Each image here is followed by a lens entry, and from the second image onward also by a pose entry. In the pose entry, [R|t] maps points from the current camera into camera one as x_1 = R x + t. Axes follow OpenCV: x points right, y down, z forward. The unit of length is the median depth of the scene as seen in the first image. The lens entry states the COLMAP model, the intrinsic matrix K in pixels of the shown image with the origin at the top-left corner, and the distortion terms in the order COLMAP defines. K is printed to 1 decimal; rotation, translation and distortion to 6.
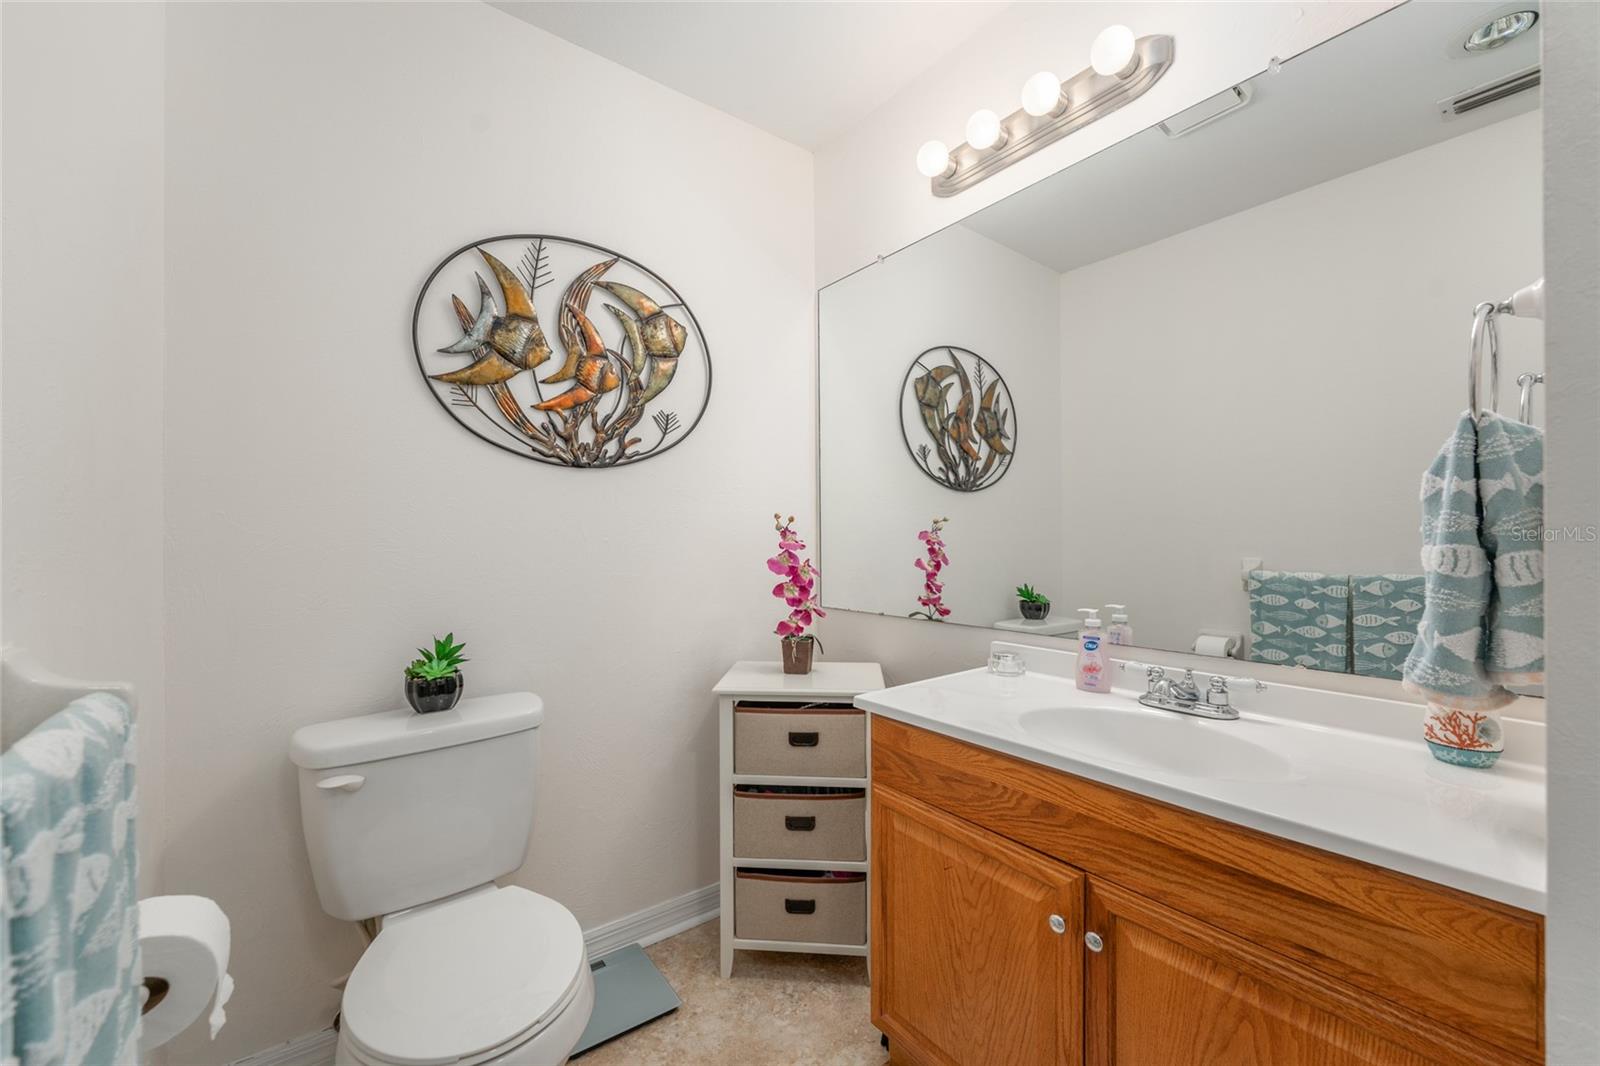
lens RADIAL K [[641.0, 0, 801.6], [0, 641.0, 533.0], [0, 0, 1]] dist [-0.001770, -0.000618]
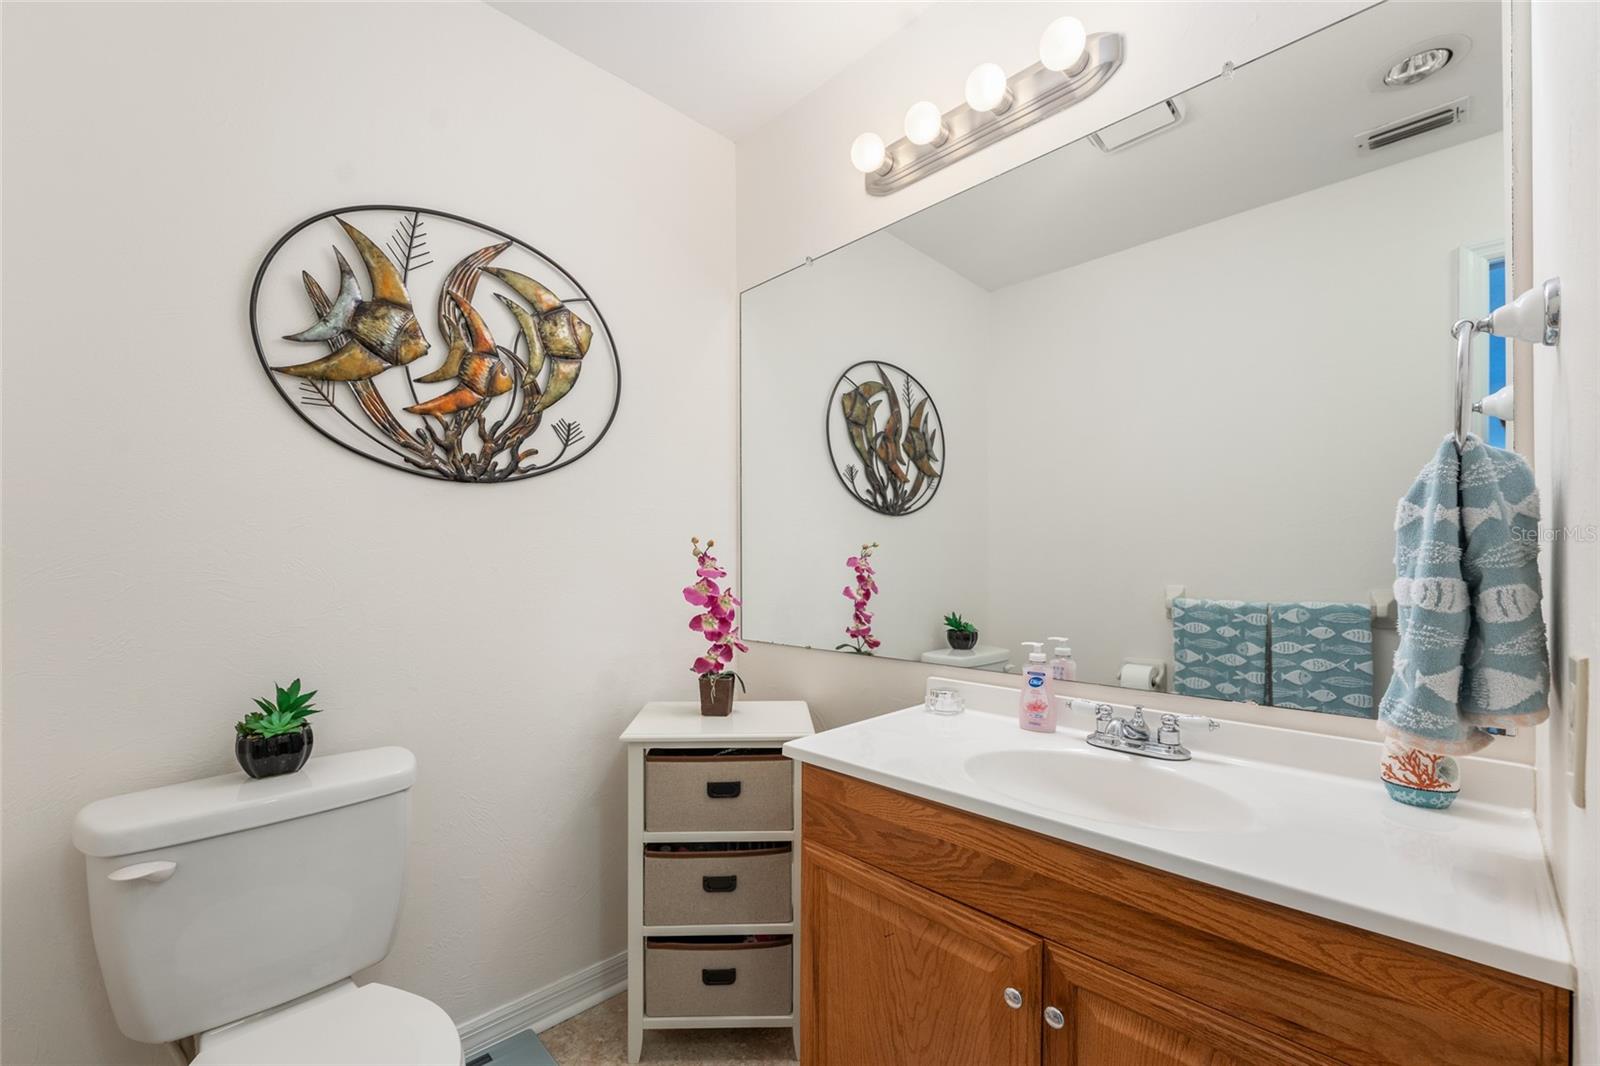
lens RADIAL K [[641.0, 0, 780.6], [0, 641.0, 554.8], [0, 0, 1]] dist [-0.001770, -0.000618]
pose [[0.993855, 0.004637, 0.110597, -0.019929], [-0.004435, 0.999988, -0.002076, -0.005146], [-0.110605, 0.001573, 0.993863, 0.107854]]
